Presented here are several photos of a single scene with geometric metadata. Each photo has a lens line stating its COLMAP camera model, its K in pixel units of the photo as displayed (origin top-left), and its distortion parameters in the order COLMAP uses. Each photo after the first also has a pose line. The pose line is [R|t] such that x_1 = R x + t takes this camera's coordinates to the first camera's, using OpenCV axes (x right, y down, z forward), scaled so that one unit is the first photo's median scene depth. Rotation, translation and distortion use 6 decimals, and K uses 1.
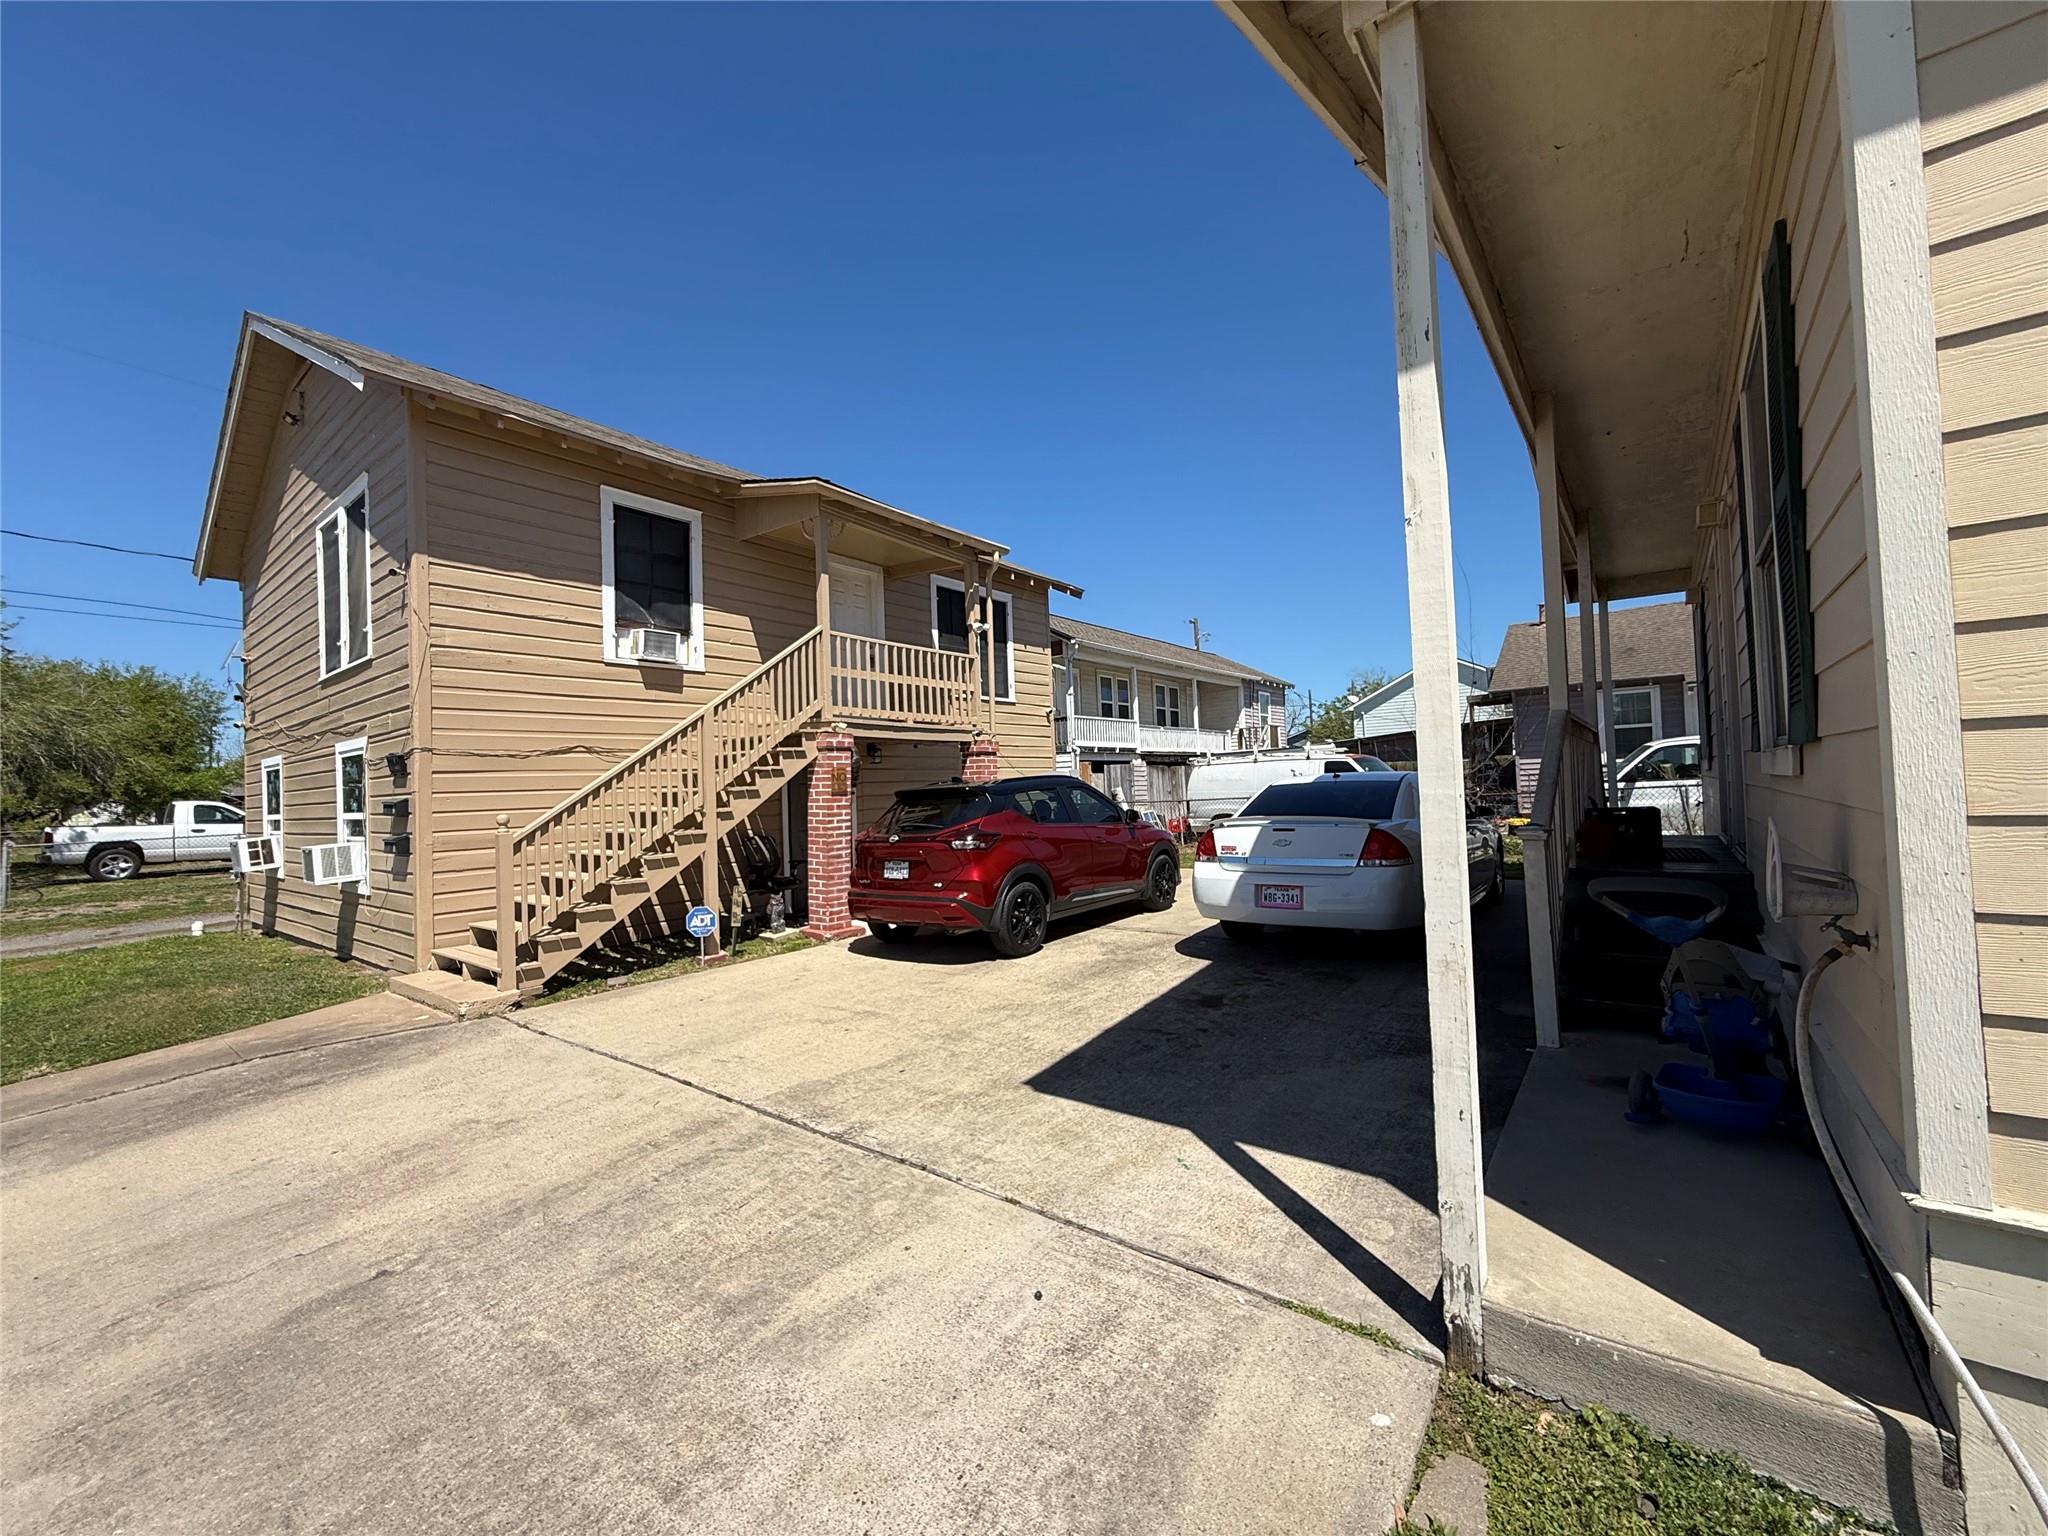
lens RADIAL K [[816.1, 0, 1014.7], [0, 816.1, 764.0], [0, 0, 1]] dist [-0.000084, 0.000658]
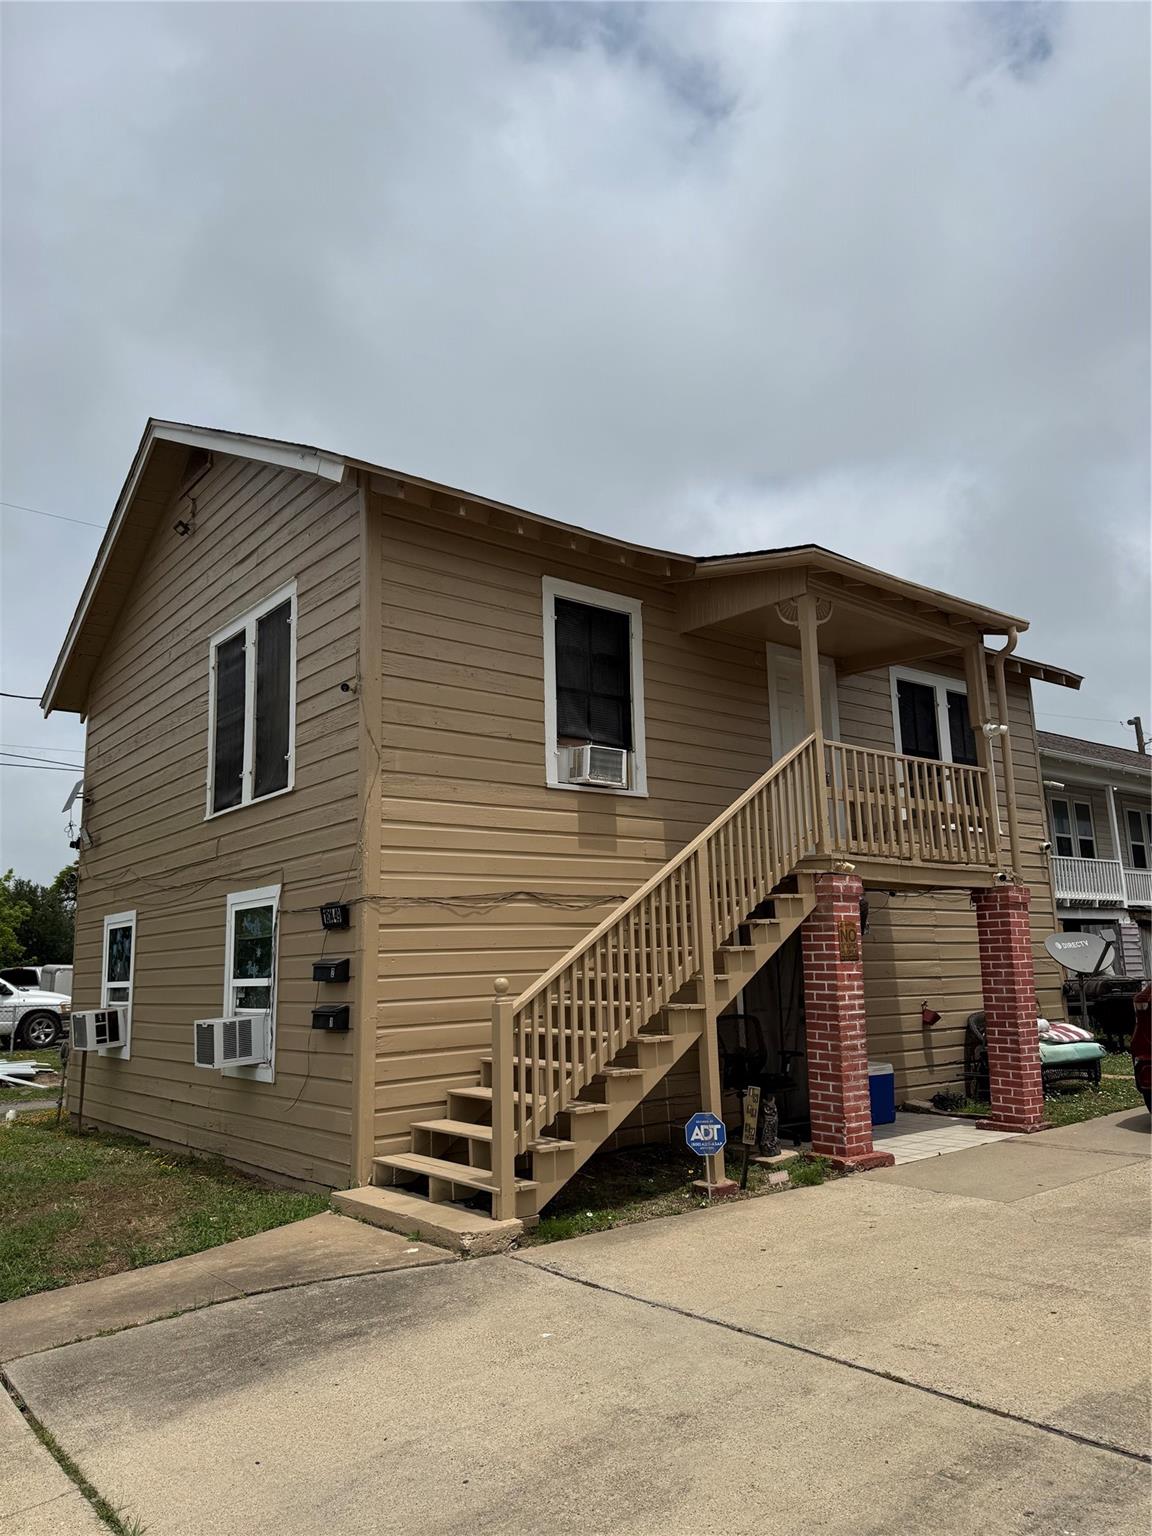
lens RADIAL K [[1077.9, 0, 583.5], [0, 1077.9, 754.3], [0, 0, 1]] dist [0.036160, -0.036950]
pose [[0.975688, -0.033657, -0.216564, -0.242827], [-0.000988, 0.987452, -0.157915, 0.008936], [0.219162, 0.154290, 0.963412, -0.011214]]
